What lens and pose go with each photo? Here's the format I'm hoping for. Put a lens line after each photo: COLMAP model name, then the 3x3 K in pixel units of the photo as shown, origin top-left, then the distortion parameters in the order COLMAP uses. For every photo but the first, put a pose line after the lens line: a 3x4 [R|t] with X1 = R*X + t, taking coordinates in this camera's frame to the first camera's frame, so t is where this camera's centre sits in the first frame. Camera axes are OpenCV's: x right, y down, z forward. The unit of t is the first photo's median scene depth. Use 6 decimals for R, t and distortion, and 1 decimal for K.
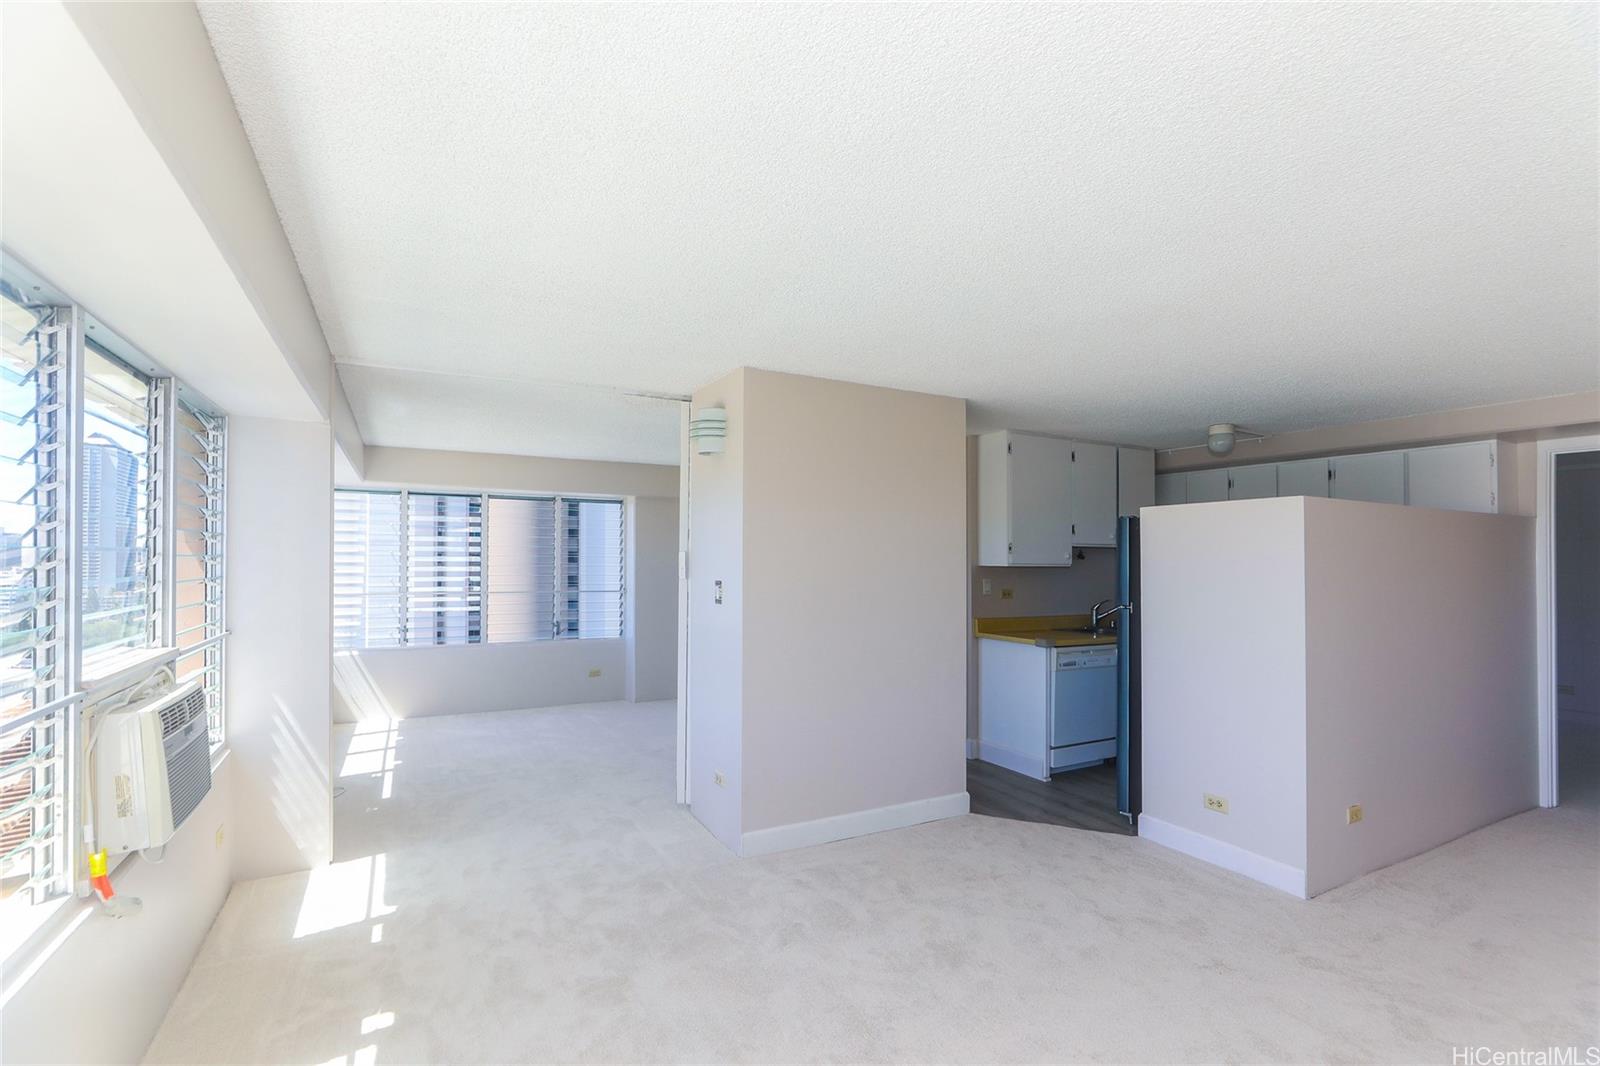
lens RADIAL K [[725.6, 0, 799.9], [0, 725.6, 552.4], [0, 0, 1]] dist [-0.010890, 0.000335]
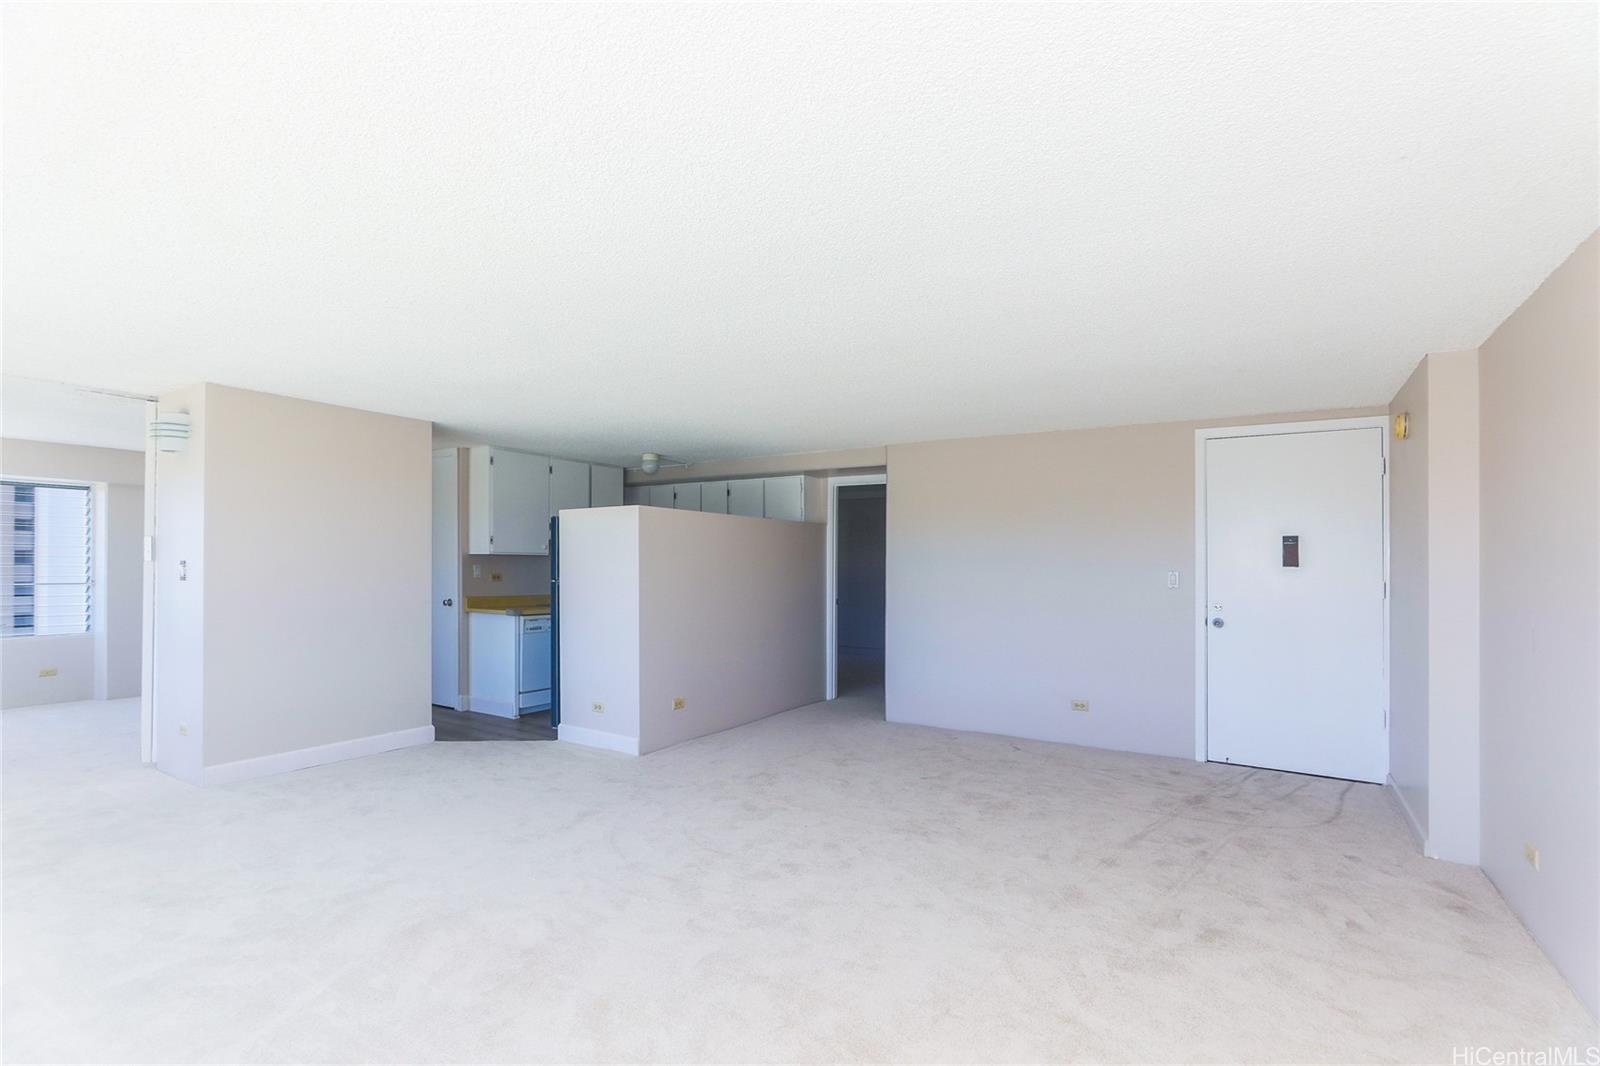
lens RADIAL K [[743.0, 0, 803.8], [0, 743.0, 558.5], [0, 0, 1]] dist [-0.021753, 0.008743]
pose [[0.871965, 0.002170, 0.489563, 0.160508], [-0.003735, 0.999991, 0.002220, 0.026426], [-0.489554, -0.003764, 0.871965, -0.466527]]
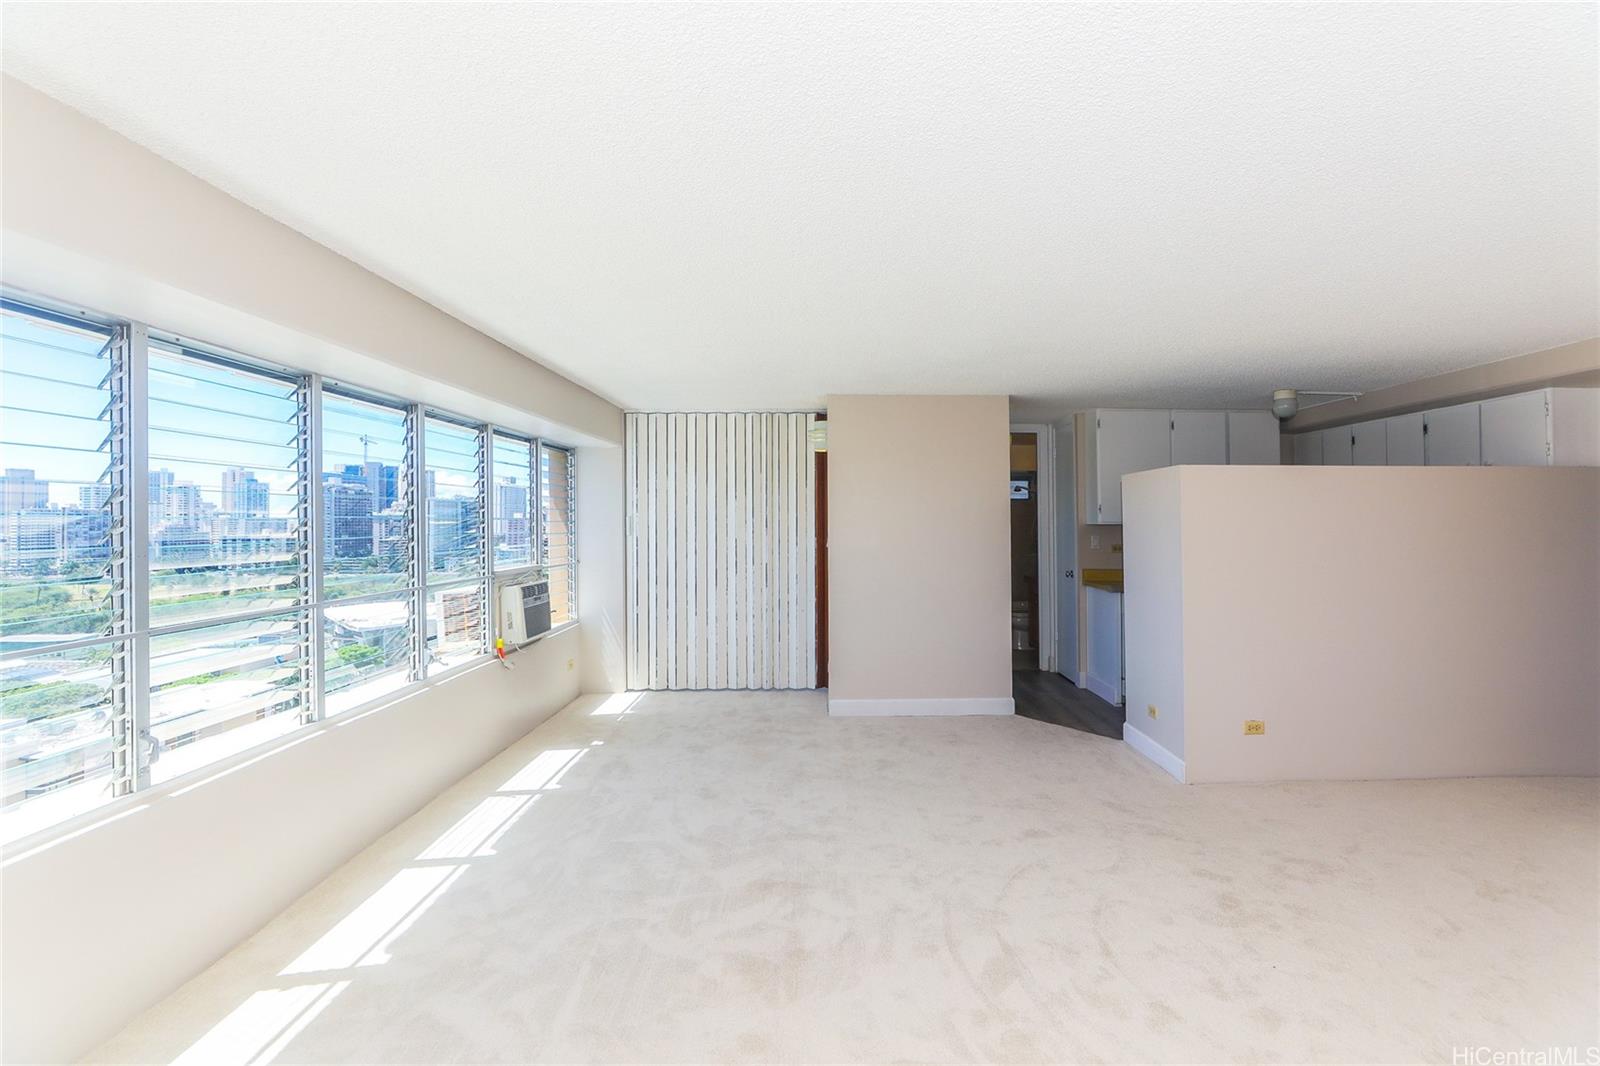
lens RADIAL K [[765.4, 0, 841.1], [0, 765.4, 517.2], [0, 0, 1]] dist [-0.015877, 0.010236]
pose [[0.890886, -0.014520, -0.453995, 0.579648], [0.014777, 0.999886, -0.002981, 0.006115], [0.453987, -0.004053, 0.890999, -0.351504]]
